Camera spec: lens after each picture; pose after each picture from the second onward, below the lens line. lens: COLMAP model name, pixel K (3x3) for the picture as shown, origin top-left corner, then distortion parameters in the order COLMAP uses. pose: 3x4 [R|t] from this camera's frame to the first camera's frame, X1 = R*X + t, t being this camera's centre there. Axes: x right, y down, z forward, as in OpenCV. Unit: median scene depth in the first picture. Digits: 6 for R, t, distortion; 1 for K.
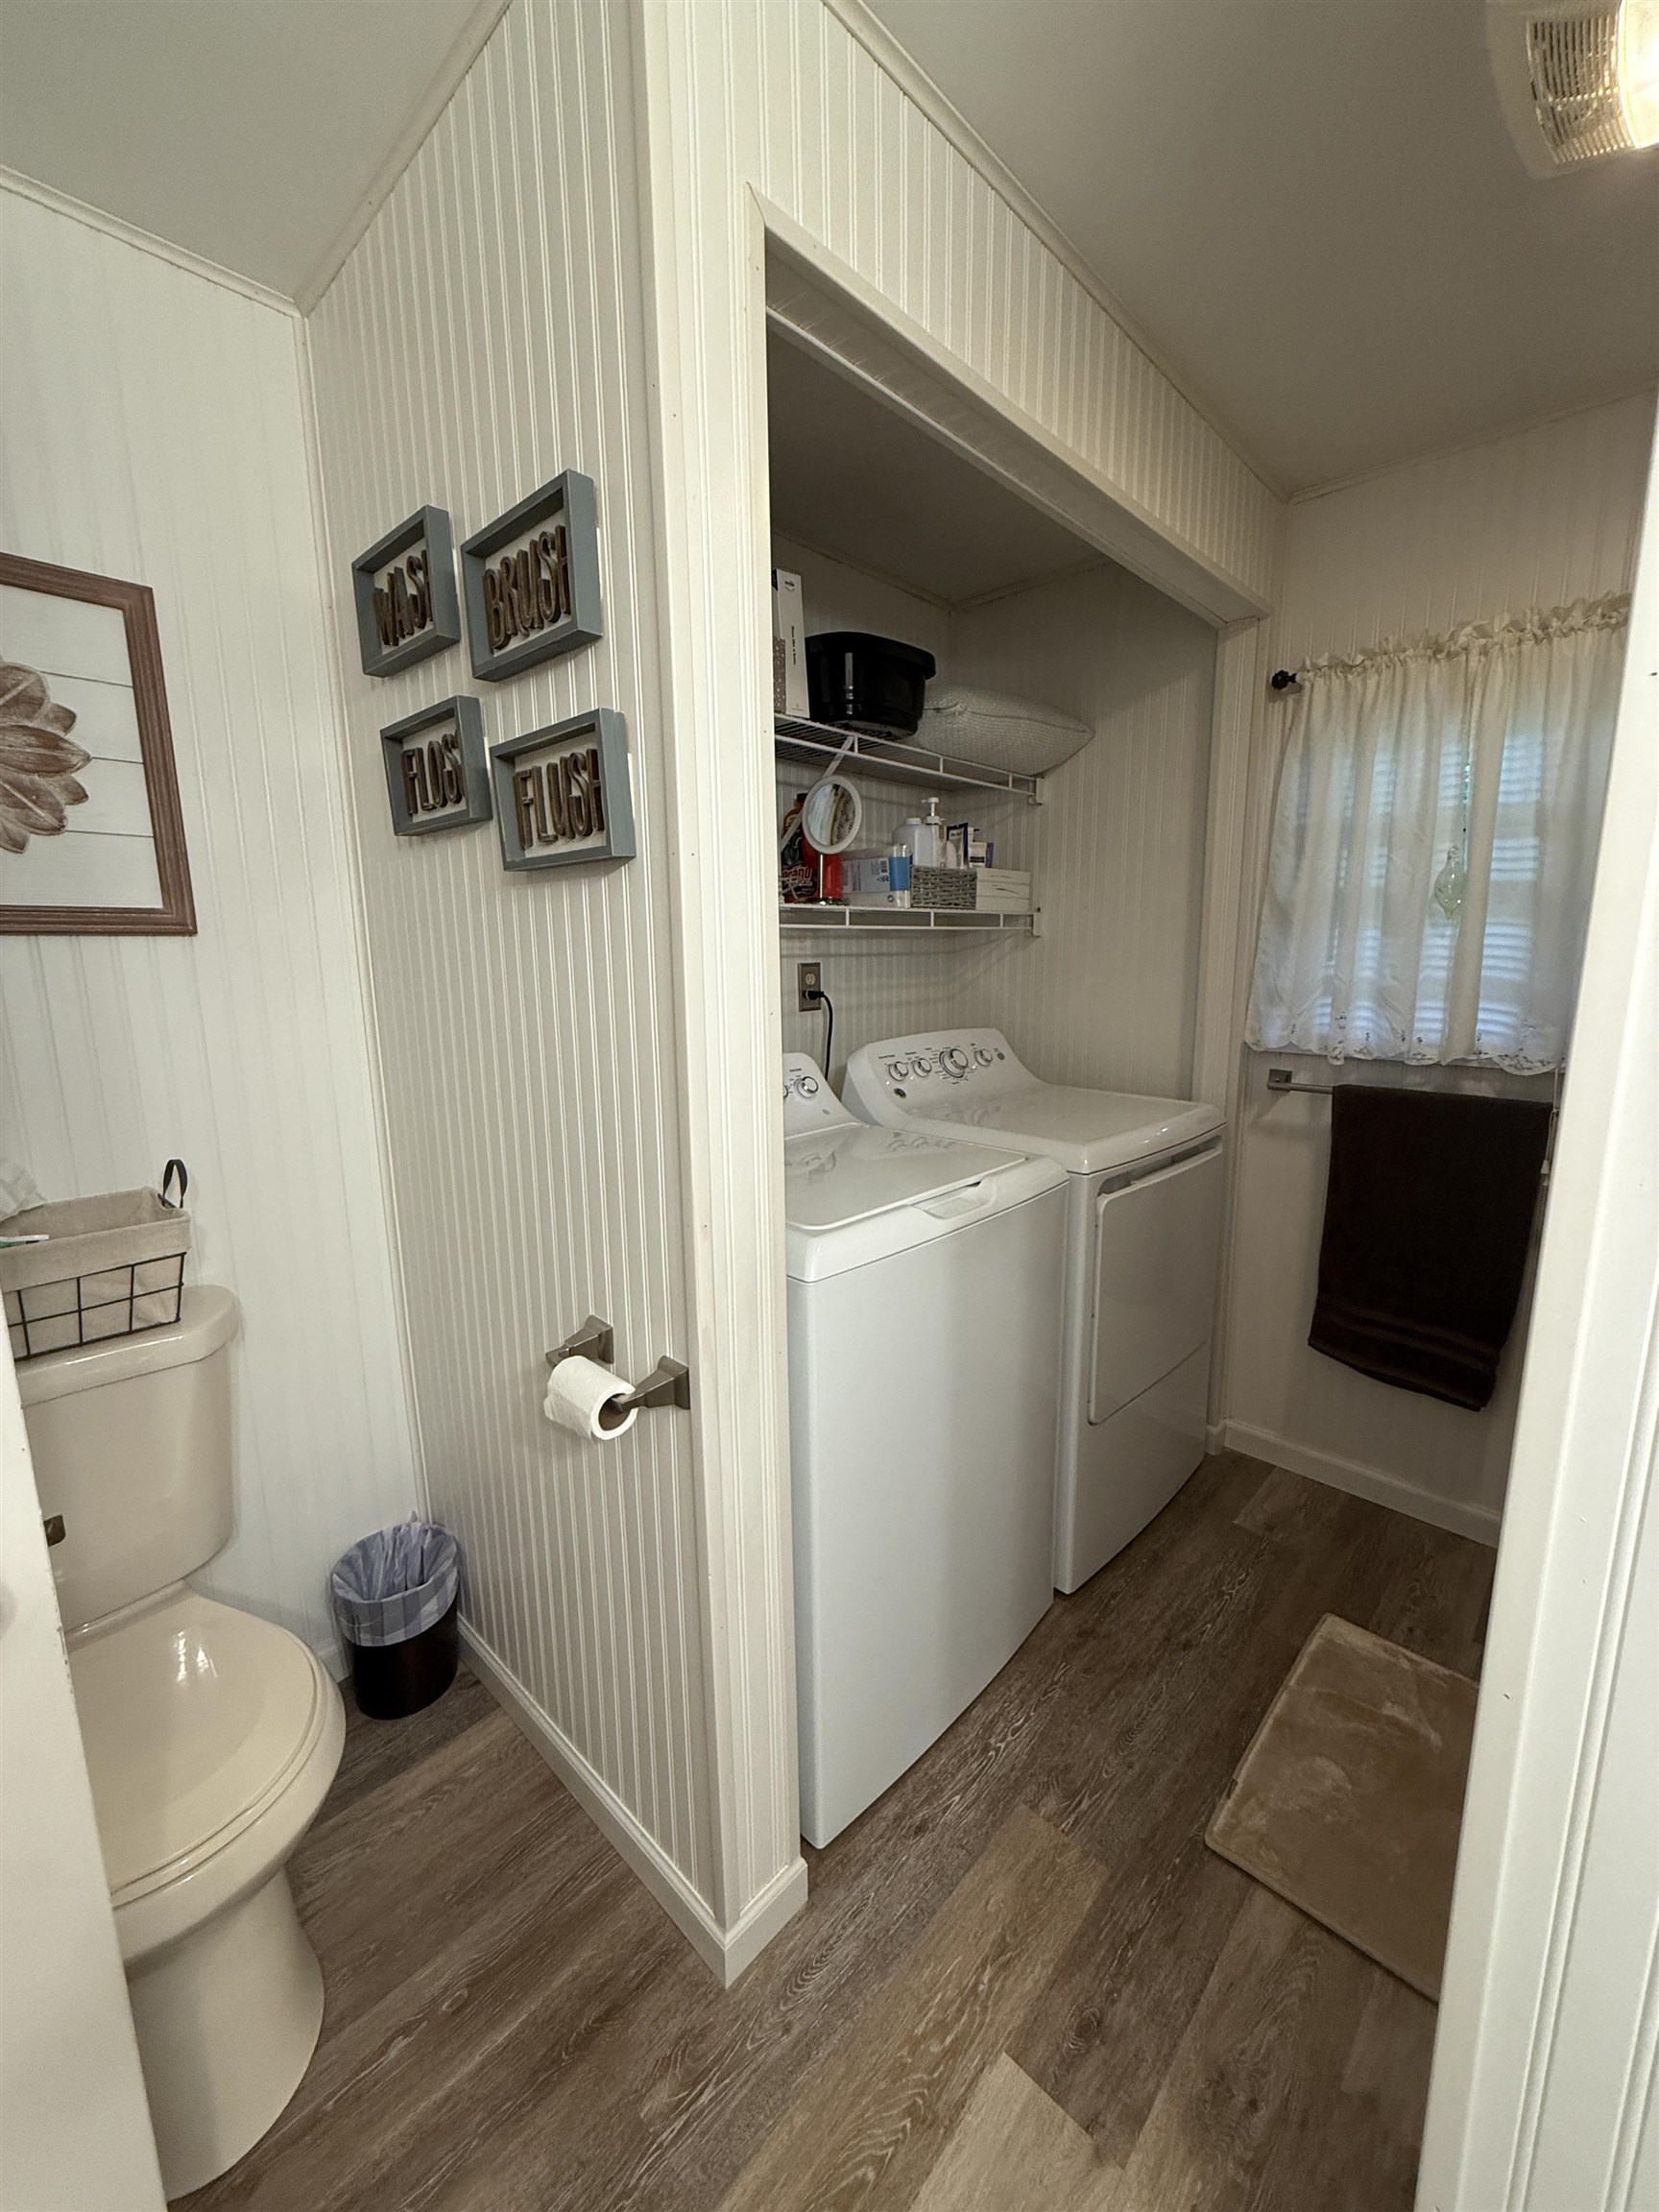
lens RADIAL K [[881.8, 0, 826.2], [0, 881.8, 1100.8], [0, 0, 1]] dist [-0.002649, 0.000025]
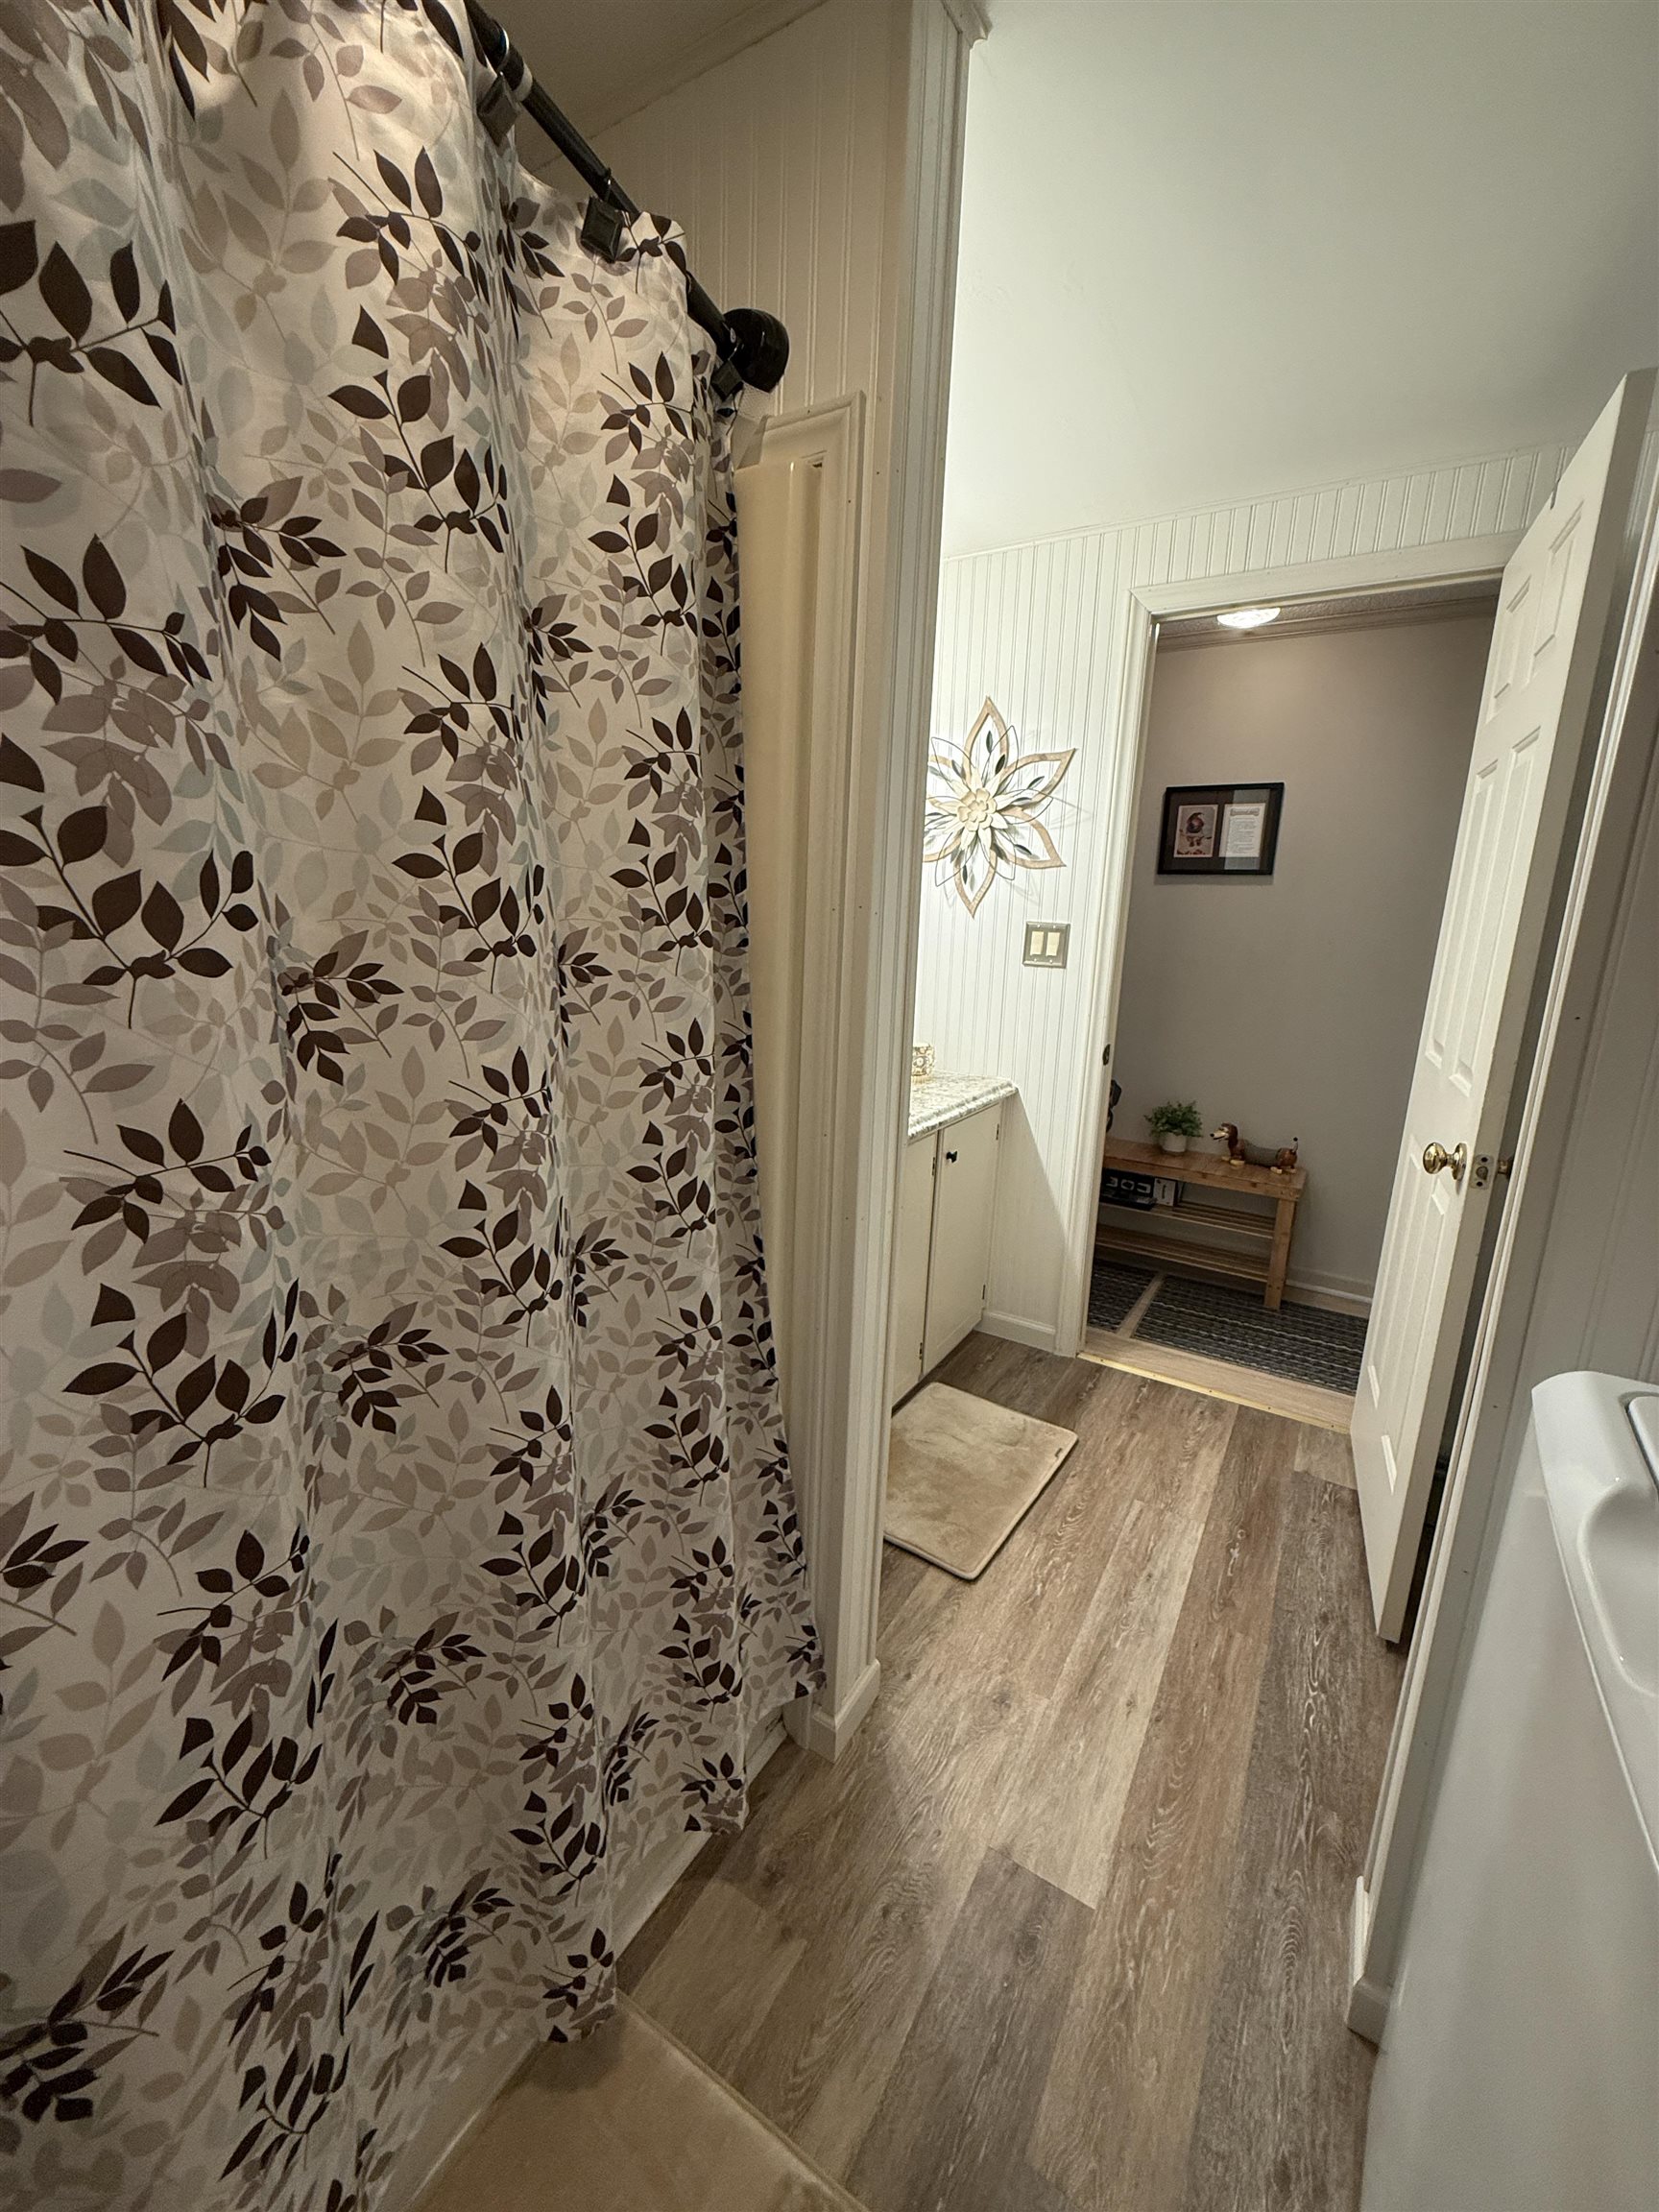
lens RADIAL K [[881.8, 0, 836.3], [0, 881.8, 1105.0], [0, 0, 1]] dist [-0.002649, 0.000025]
pose [[-0.976050, 0.024247, -0.216193, 0.457642], [-0.061281, 0.922884, 0.380170, -0.161438], [0.208739, 0.384313, -0.899295, 0.957427]]
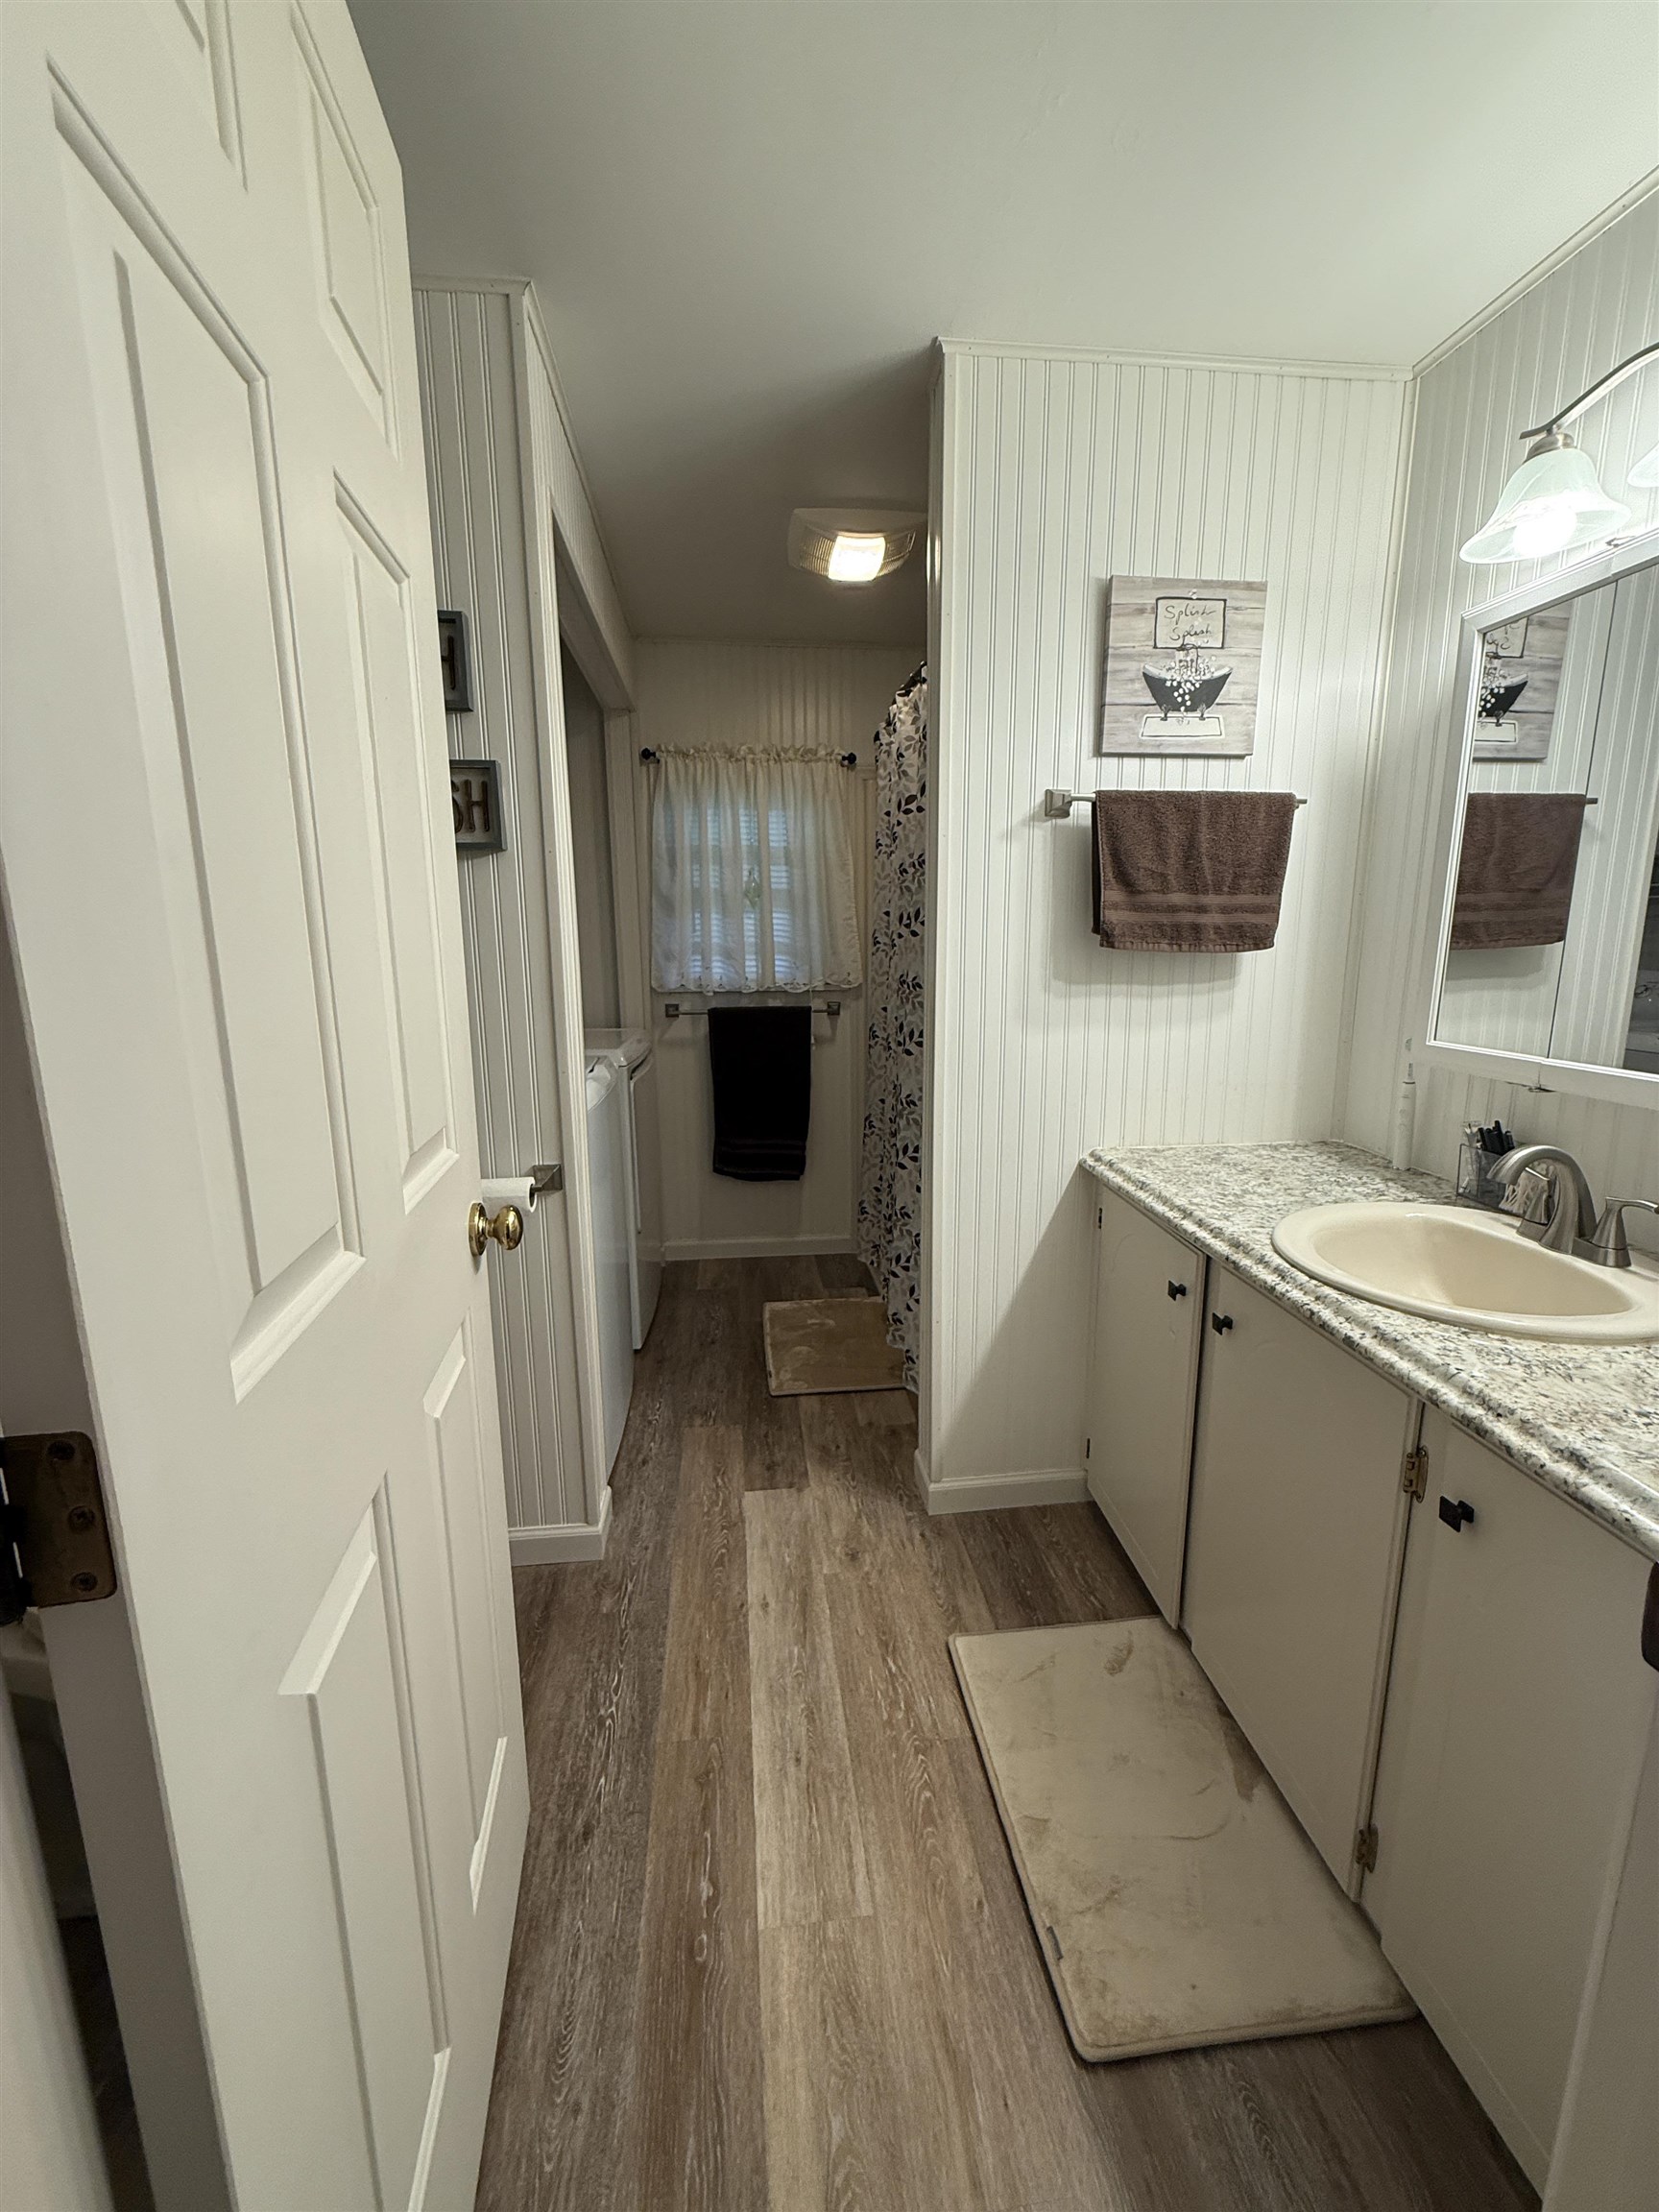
lens RADIAL K [[881.8, 0, 834.8], [0, 881.8, 1098.4], [0, 0, 1]] dist [-0.002649, 0.000025]
pose [[0.640199, -0.138058, 0.755702, -0.625520], [0.133968, 0.988709, 0.067133, 0.080477], [-0.756438, 0.058262, 0.651466, -0.281291]]
